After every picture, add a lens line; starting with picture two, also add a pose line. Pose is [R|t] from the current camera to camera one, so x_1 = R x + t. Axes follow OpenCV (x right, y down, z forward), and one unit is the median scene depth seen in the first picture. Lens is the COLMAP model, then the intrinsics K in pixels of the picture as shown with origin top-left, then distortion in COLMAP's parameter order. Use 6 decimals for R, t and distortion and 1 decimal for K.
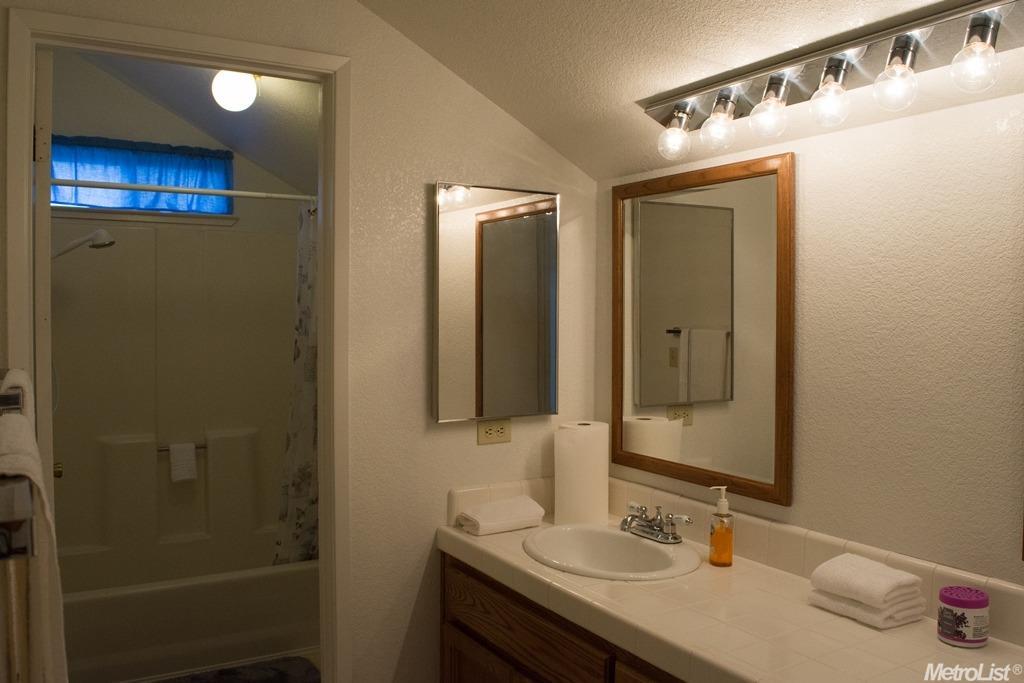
lens RADIAL K [[820.8, 0, 510.3], [0, 820.8, 327.5], [0, 0, 1]] dist [-0.092017, 0.017043]
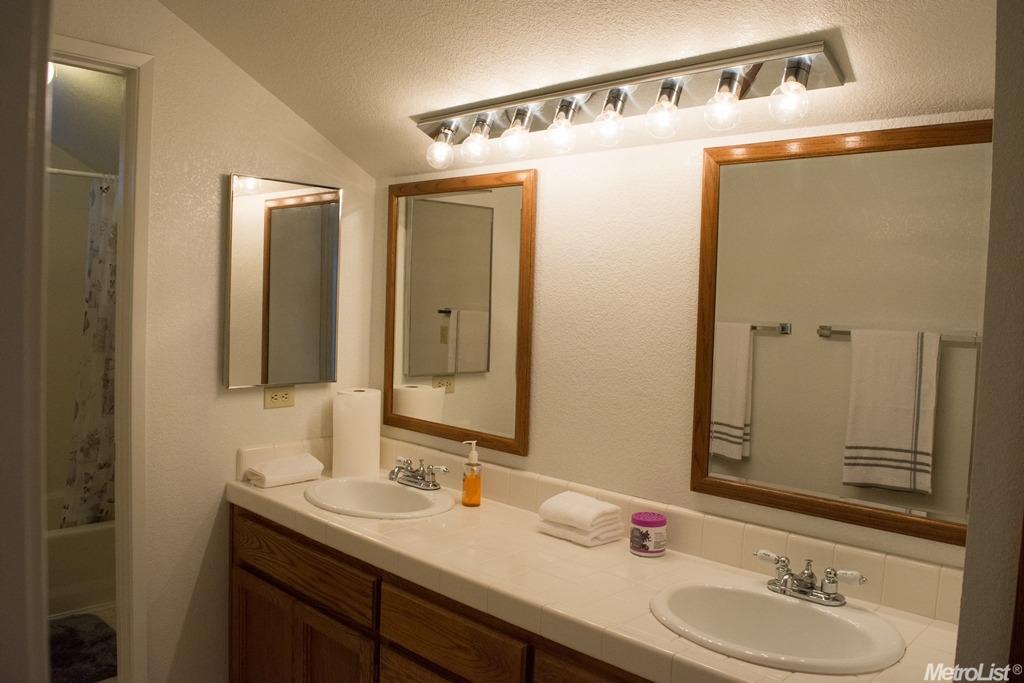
lens RADIAL K [[820.8, 0, 510.3], [0, 820.8, 327.5], [0, 0, 1]] dist [-0.092017, 0.017043]
pose [[0.965732, 0.018153, 0.258904, -0.004992], [-0.025148, 0.999402, 0.023730, -0.003939], [-0.258319, -0.029428, 0.965611, -0.181008]]
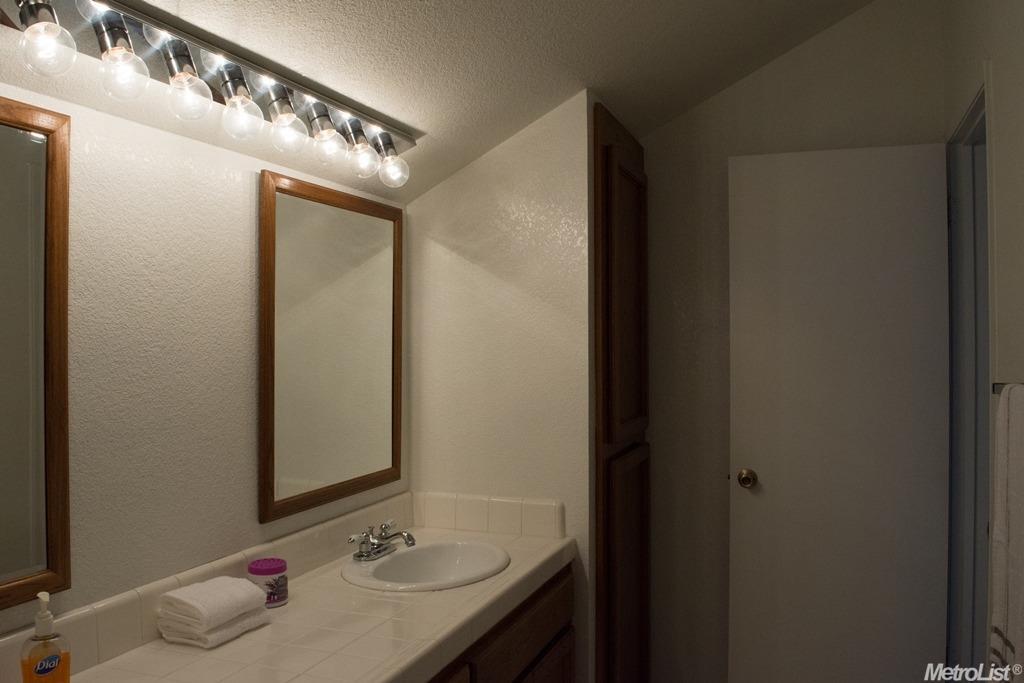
lens RADIAL K [[820.8, 0, 510.3], [0, 820.8, 327.5], [0, 0, 1]] dist [-0.092017, 0.017043]
pose [[-0.607225, 0.003701, 0.794521, -0.462594], [0.011998, 0.999918, 0.004511, -0.017171], [-0.794439, 0.012272, -0.607220, 1.065531]]
